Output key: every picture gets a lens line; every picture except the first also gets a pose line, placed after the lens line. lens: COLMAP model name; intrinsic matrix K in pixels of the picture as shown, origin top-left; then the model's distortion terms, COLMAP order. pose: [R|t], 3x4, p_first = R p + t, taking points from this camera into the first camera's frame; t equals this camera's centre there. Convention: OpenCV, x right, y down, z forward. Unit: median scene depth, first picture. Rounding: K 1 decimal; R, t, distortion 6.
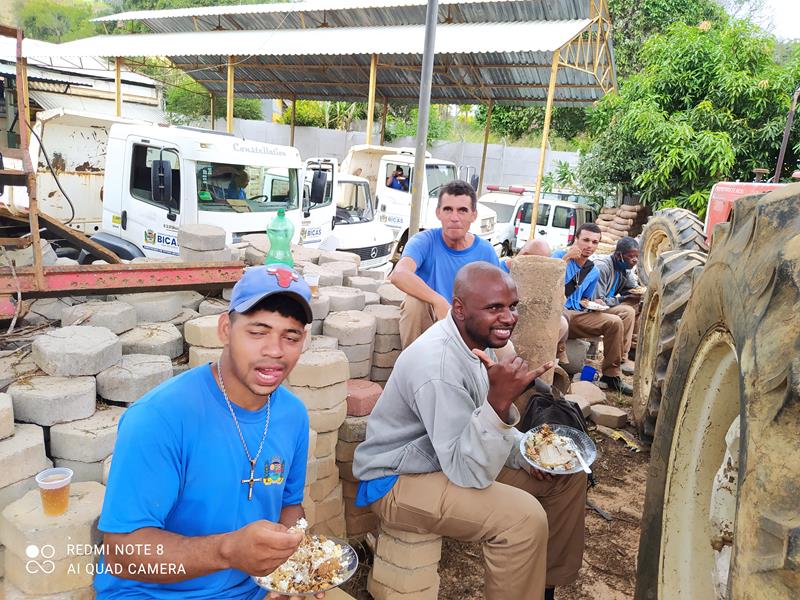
lens RADIAL K [[621.7, 0, 400.0], [0, 621.7, 300.0], [0, 0, 1]] dist [0.093334, -0.146585]
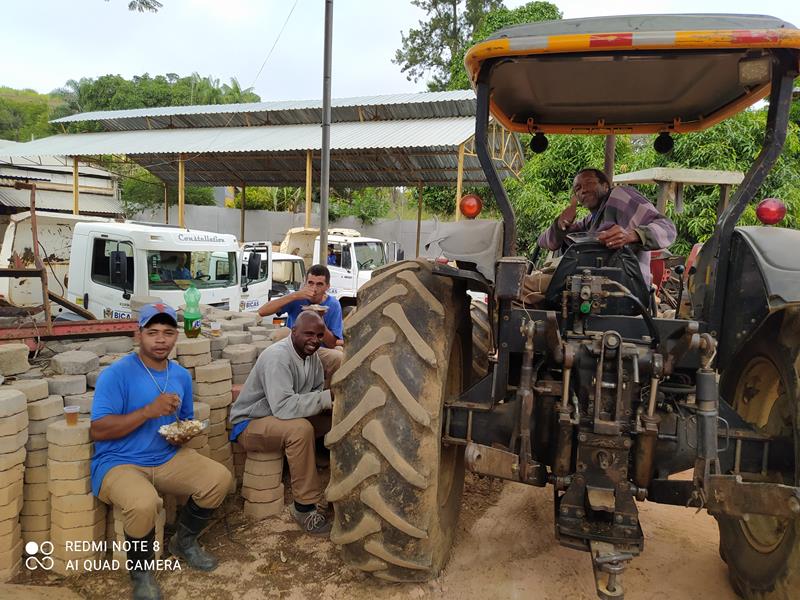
lens RADIAL K [[617.7, 0, 401.8], [0, 617.7, 293.3], [0, 0, 1]] dist [0.098153, -0.168658]
pose [[0.996575, -0.045581, 0.069002, 0.060447], [0.053797, 0.991032, -0.122321, 0.027929], [-0.062808, 0.125614, 0.990089, -0.166982]]
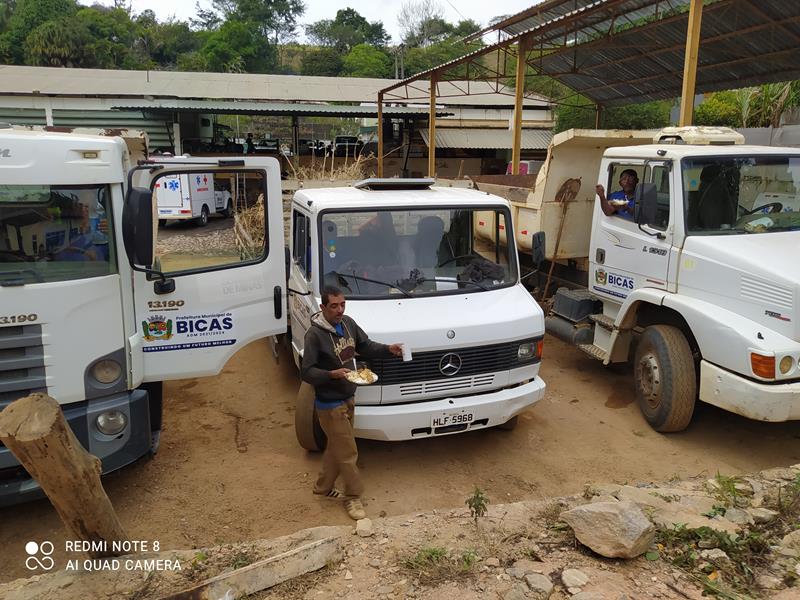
lens RADIAL K [[614.3, 0, 397.8], [0, 614.3, 298.8], [0, 0, 1]] dist [0.001452, 0.002845]
pose [[0.723553, 0.062025, -0.687477, 0.261002], [-0.090594, 0.995873, -0.005499, -0.134359], [0.684298, 0.066260, 0.726186, 0.755901]]
